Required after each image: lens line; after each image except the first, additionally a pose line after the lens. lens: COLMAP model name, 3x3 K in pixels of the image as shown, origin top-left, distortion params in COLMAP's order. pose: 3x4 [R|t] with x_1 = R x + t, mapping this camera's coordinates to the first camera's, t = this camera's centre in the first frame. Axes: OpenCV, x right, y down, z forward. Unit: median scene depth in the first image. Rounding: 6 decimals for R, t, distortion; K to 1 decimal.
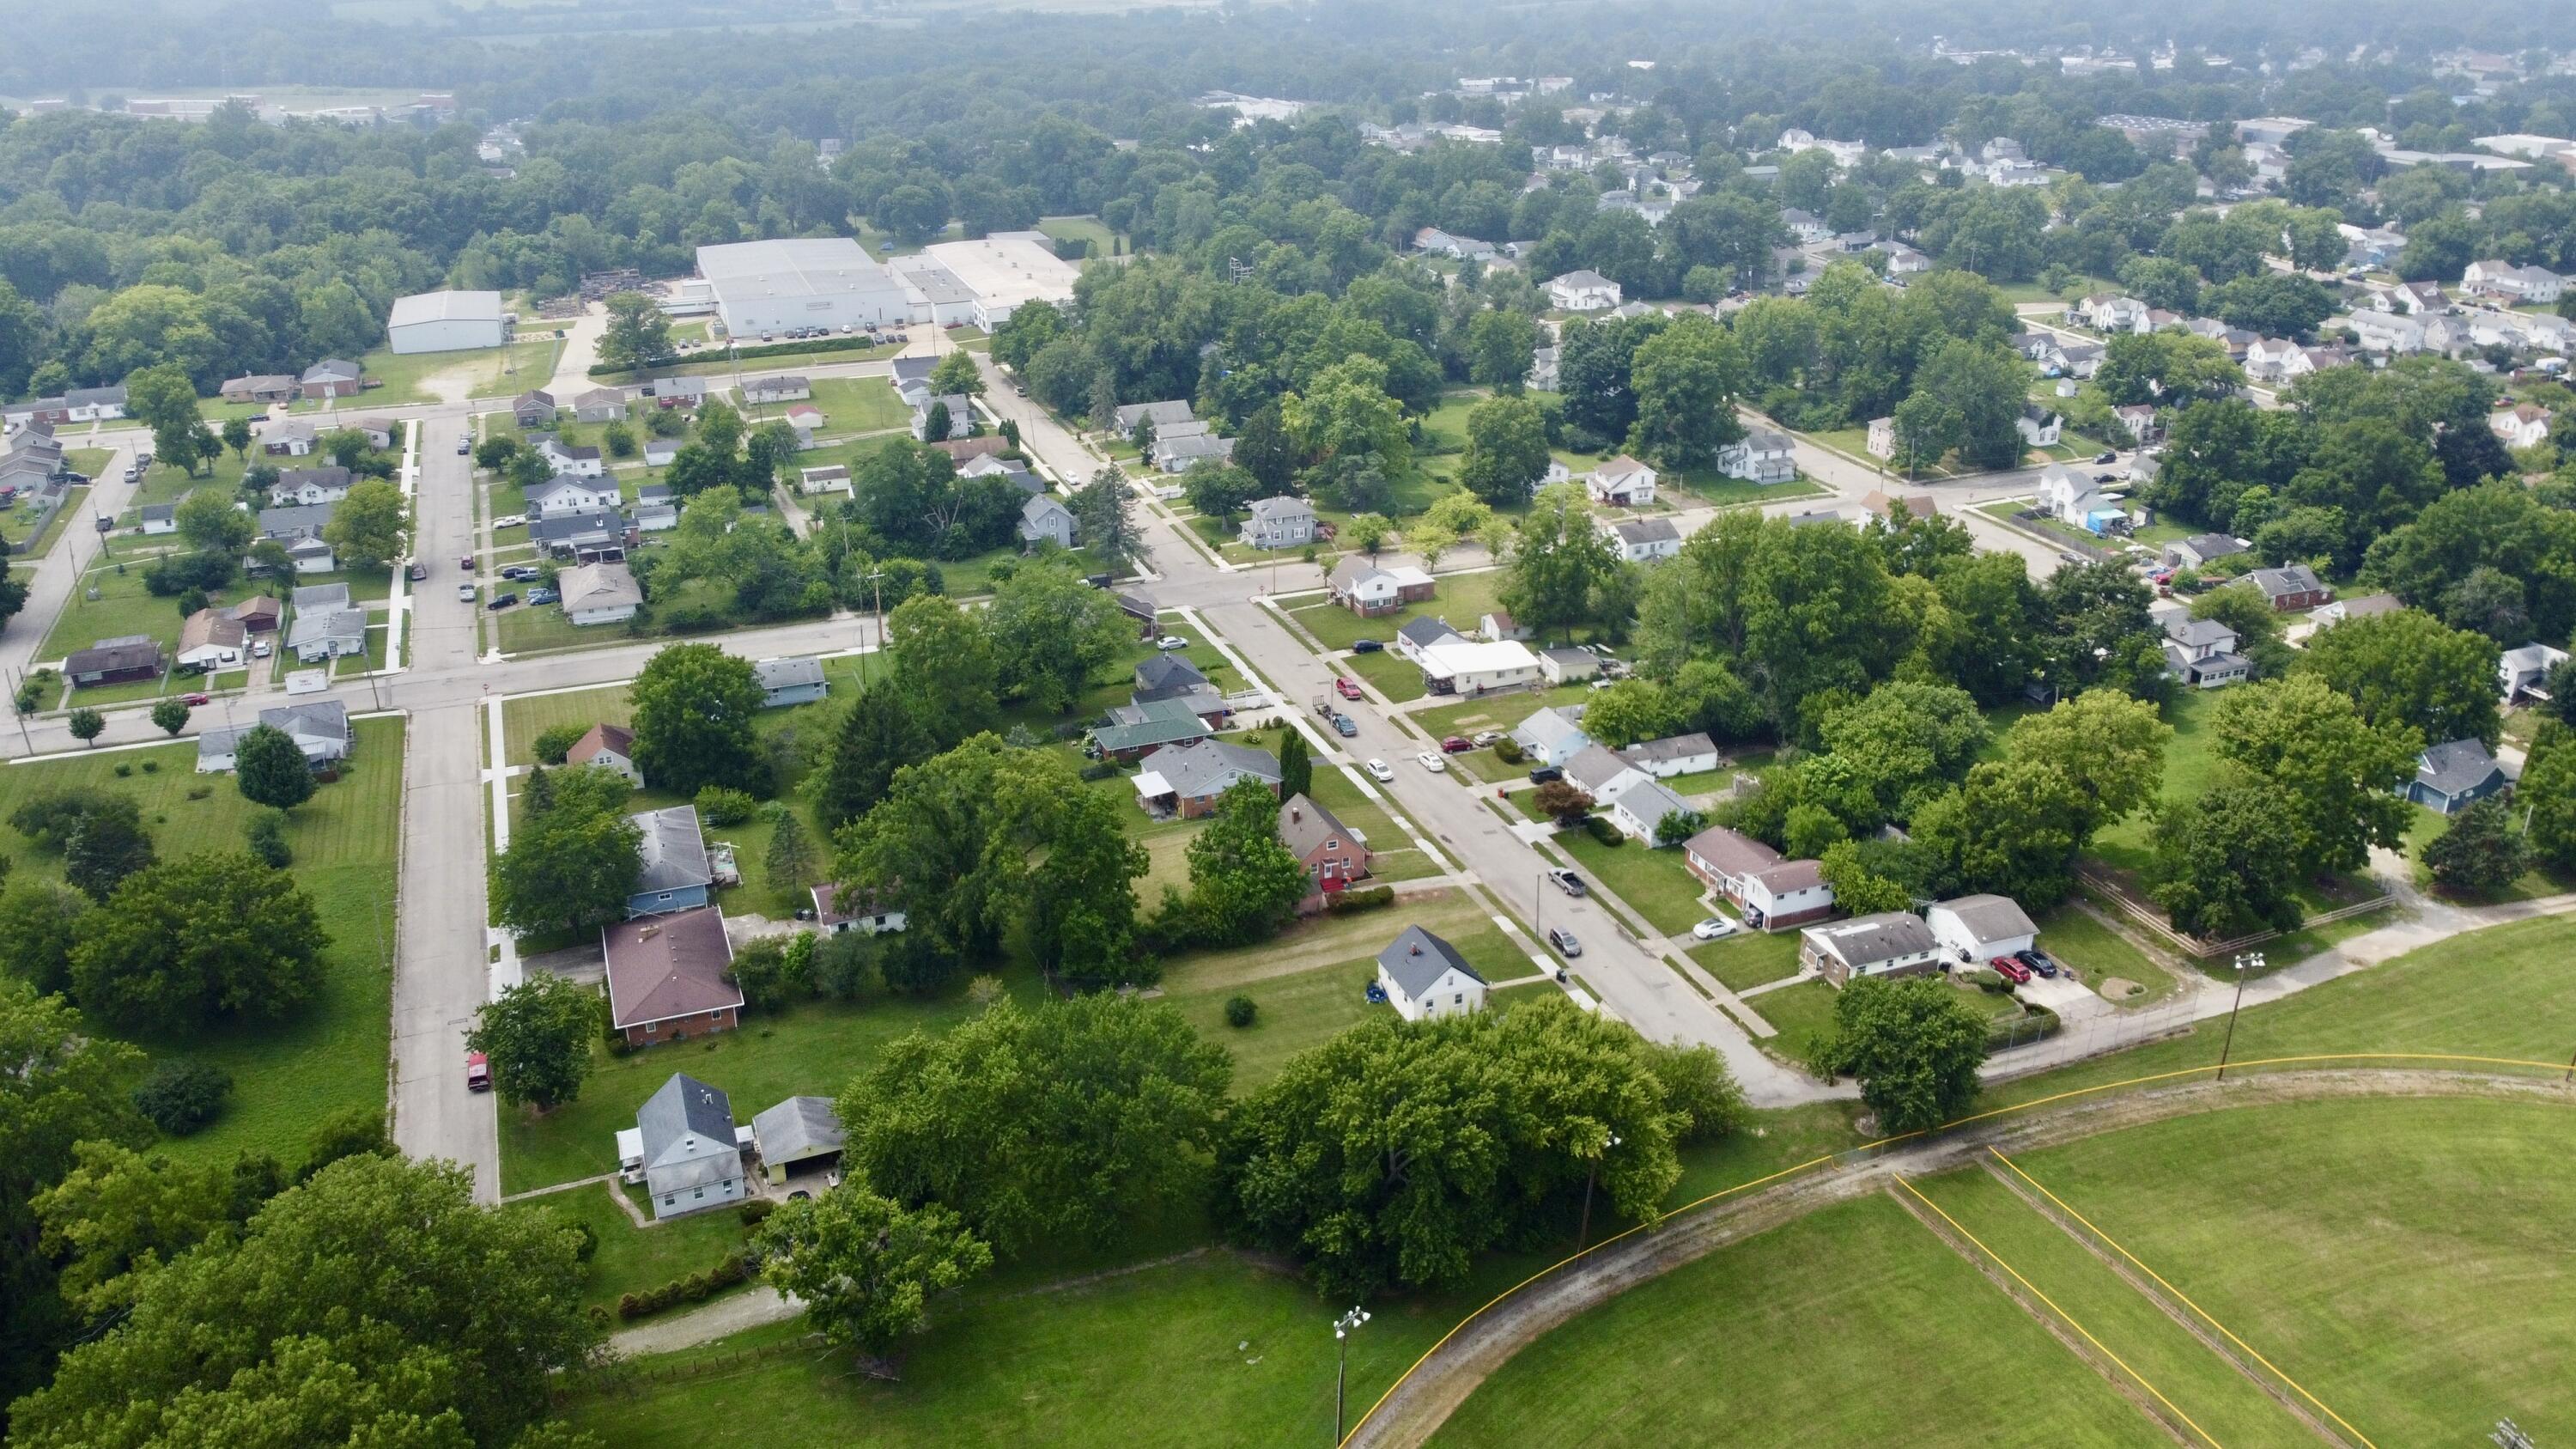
lens RADIAL K [[1947.9, 0, 1288.0], [0, 1947.9, 724.5], [0, 0, 1]] dist [0.006325, -0.014680]
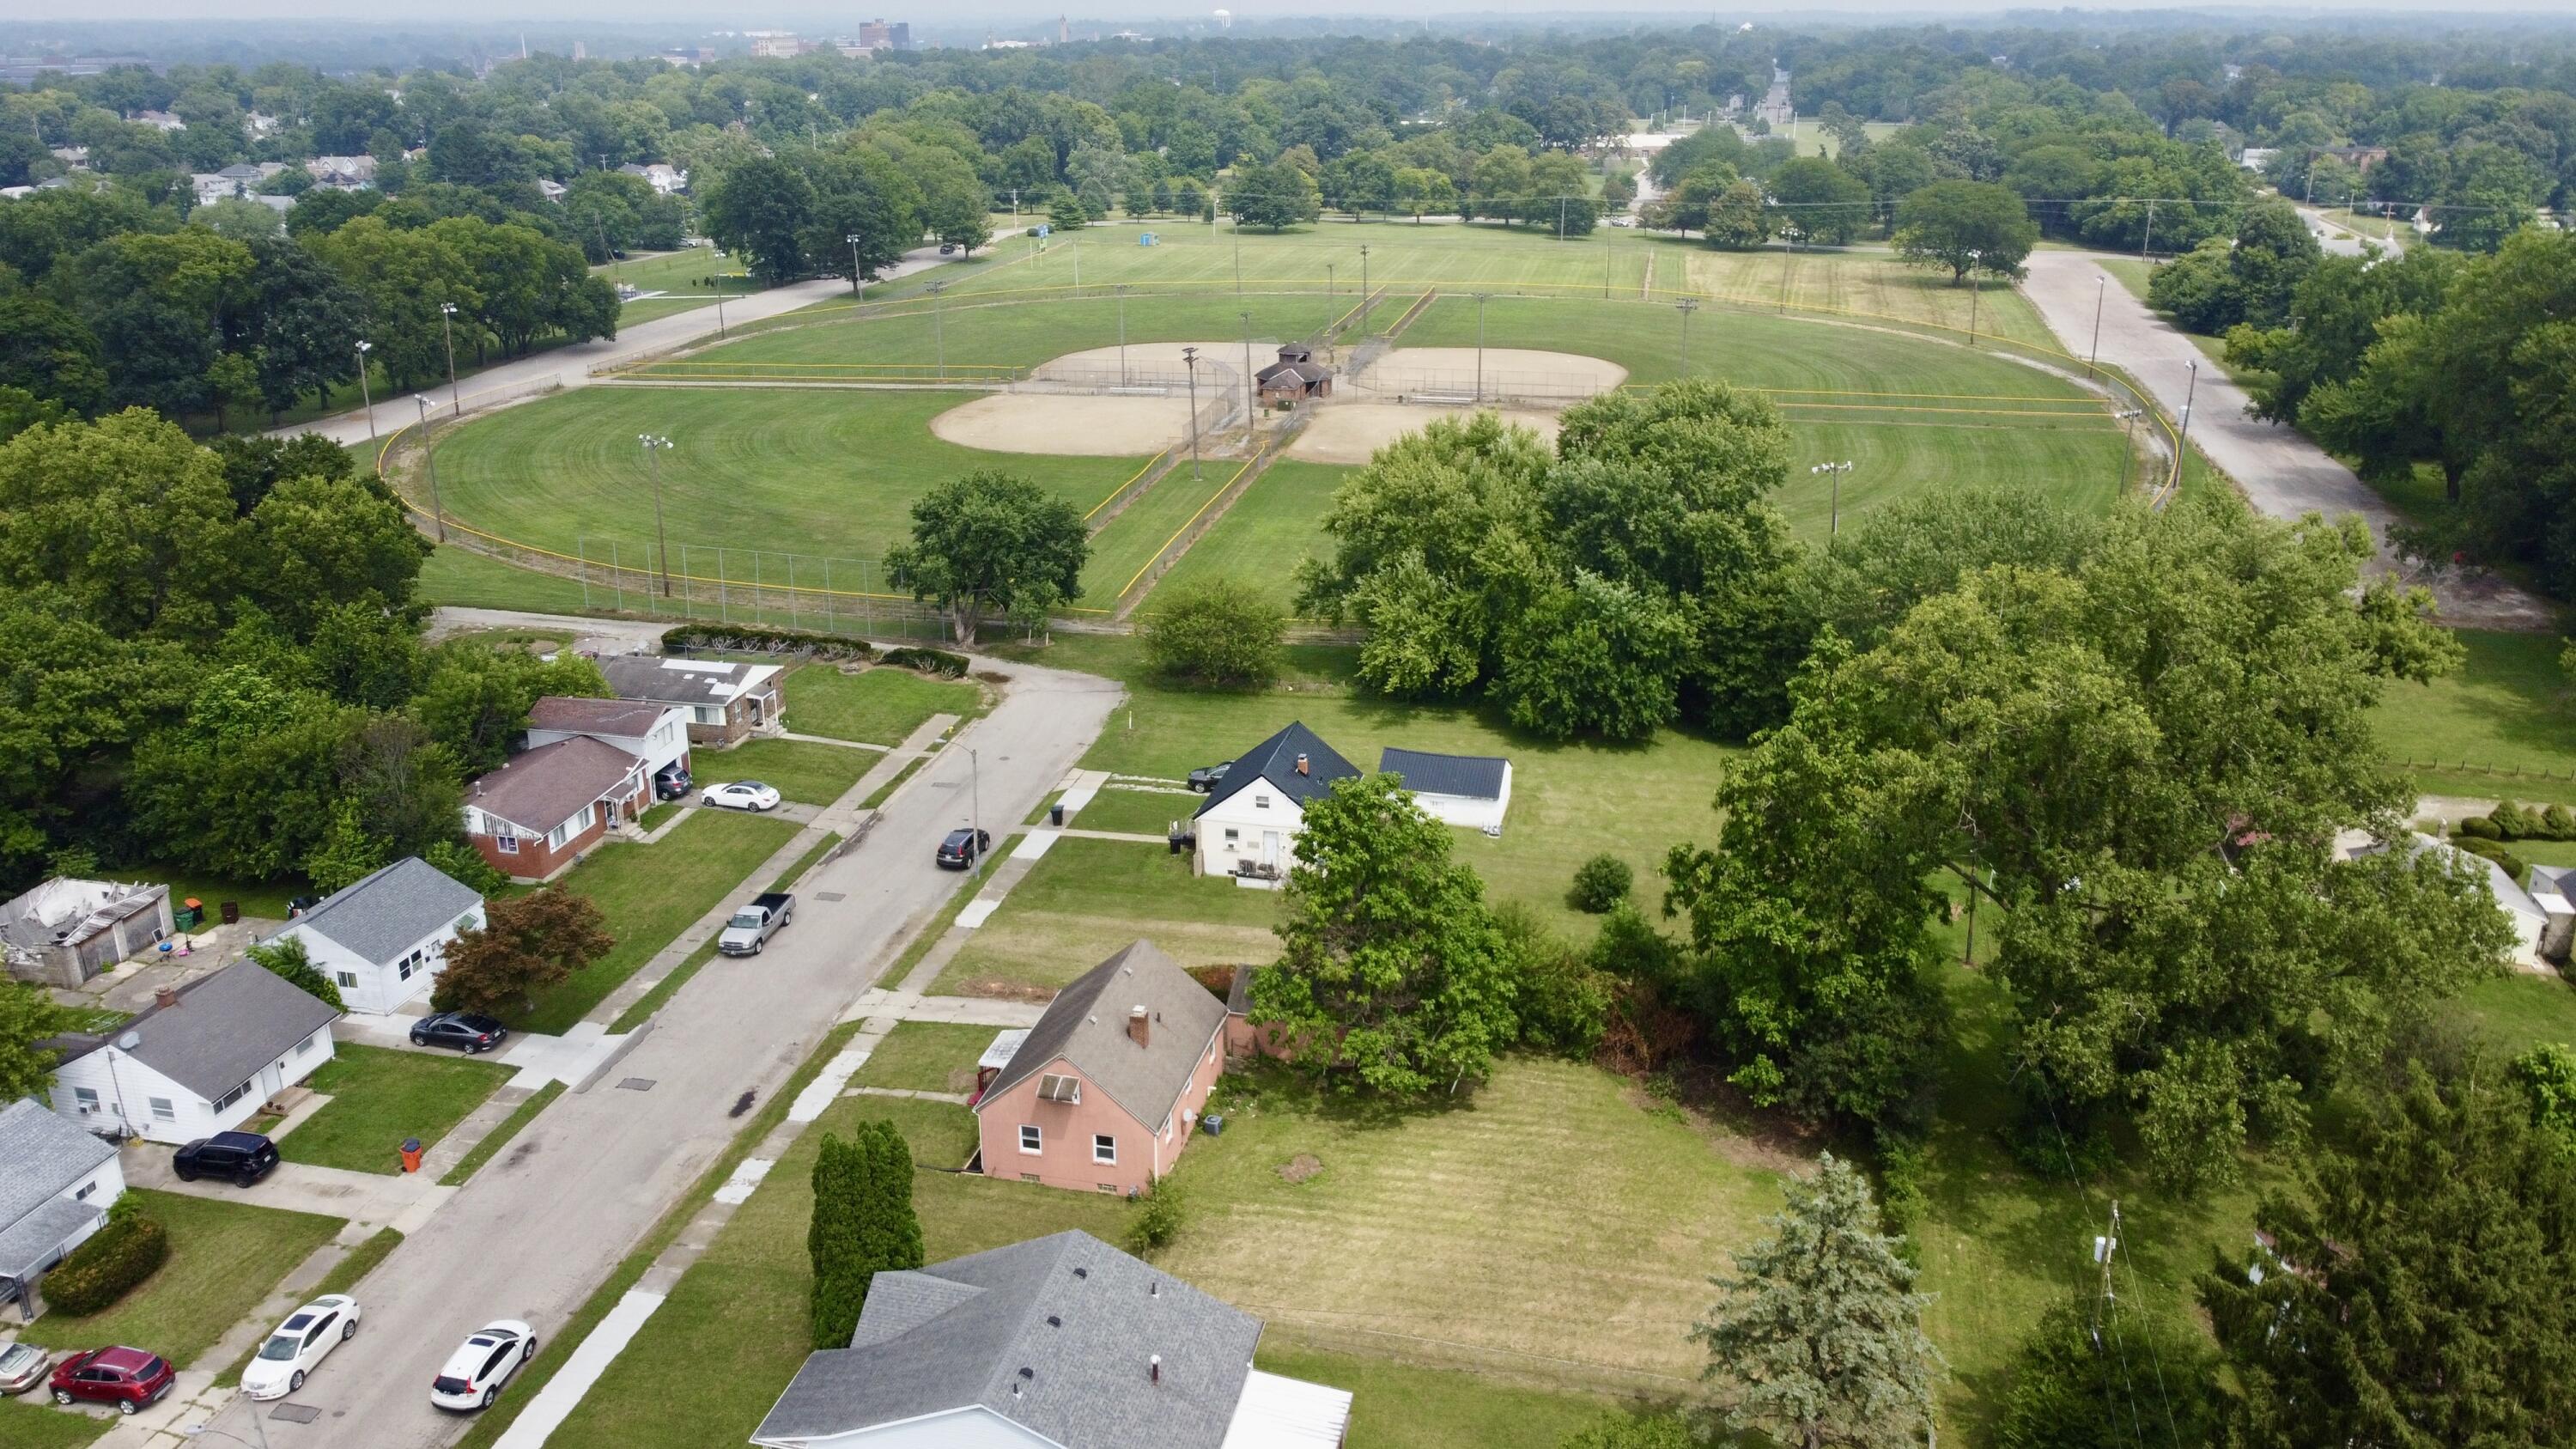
lens RADIAL K [[1947.9, 0, 1288.0], [0, 1947.9, 724.5], [0, 0, 1]] dist [0.006325, -0.014680]
pose [[-0.829133, -0.184525, 0.527721, -0.210341], [0.225547, 0.753312, 0.617778, -0.225458], [-0.511534, 0.631246, -0.582977, 1.202903]]
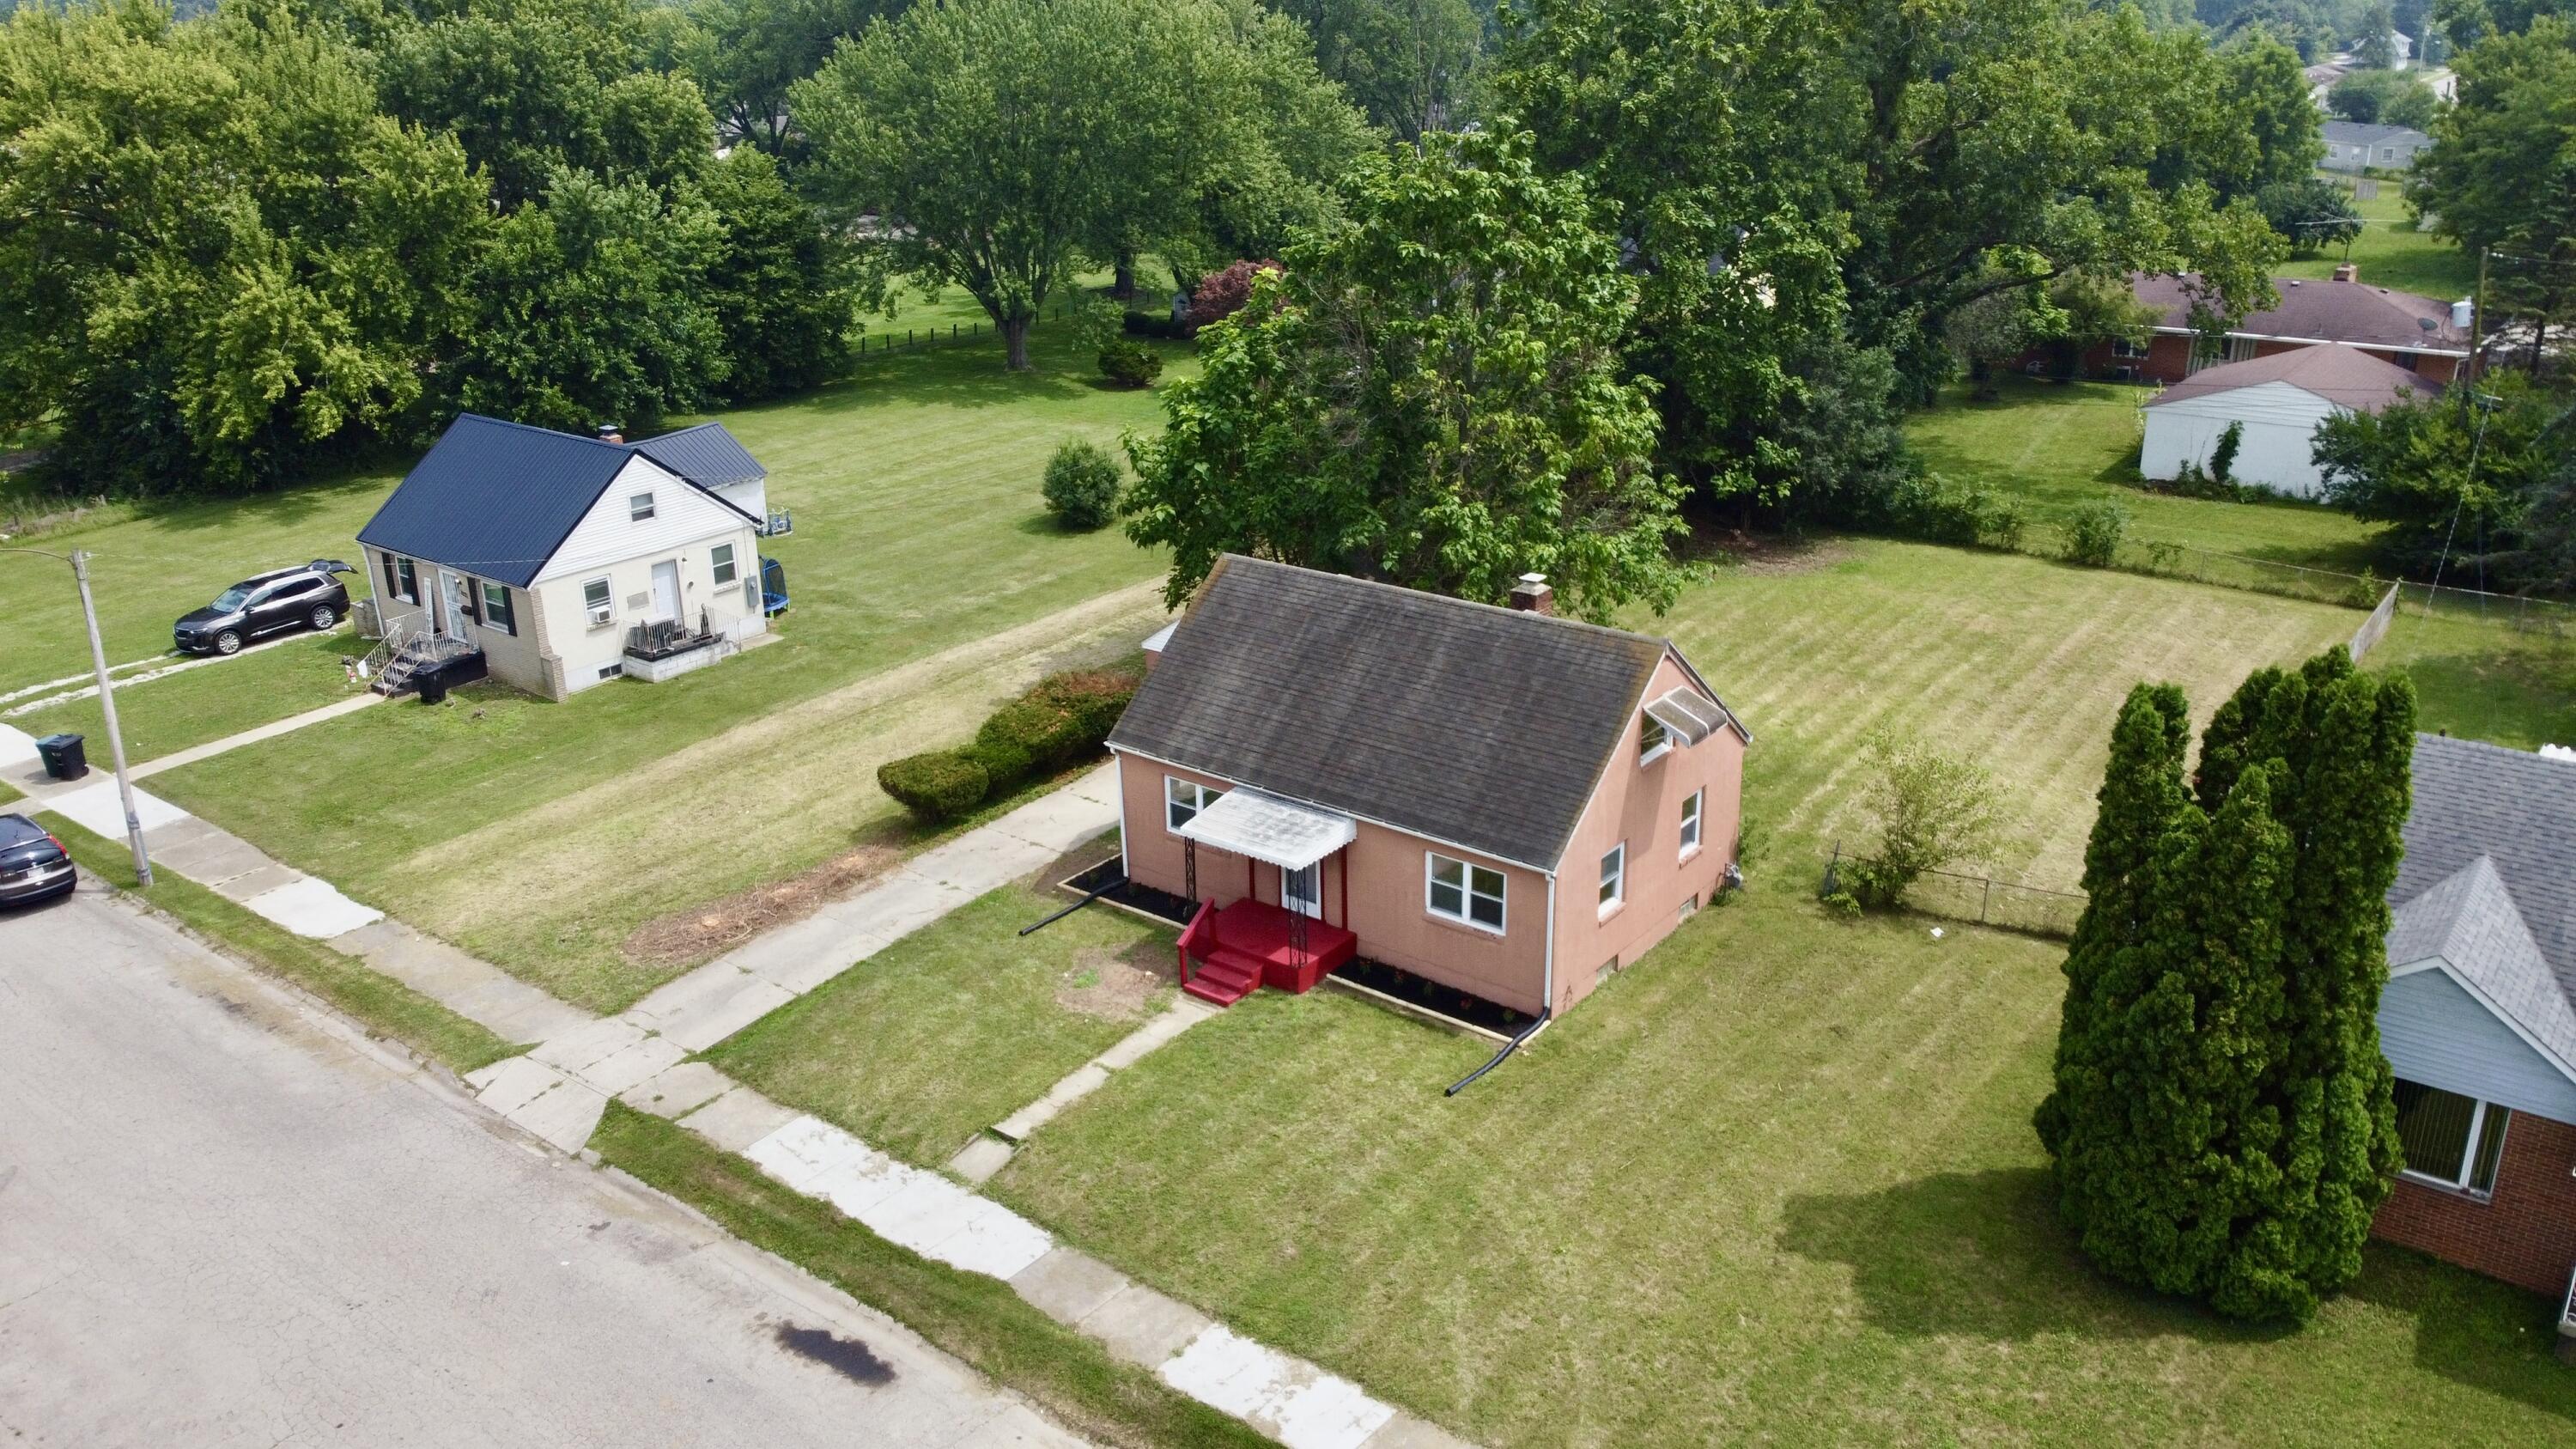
lens RADIAL K [[1947.9, 0, 1288.0], [0, 1947.9, 724.5], [0, 0, 1]] dist [0.006325, -0.014680]
pose [[-0.855297, 0.204953, -0.475880, 0.115197], [-0.180939, 0.742477, 0.644972, -0.060754], [0.485519, 0.637747, -0.597954, 1.139979]]
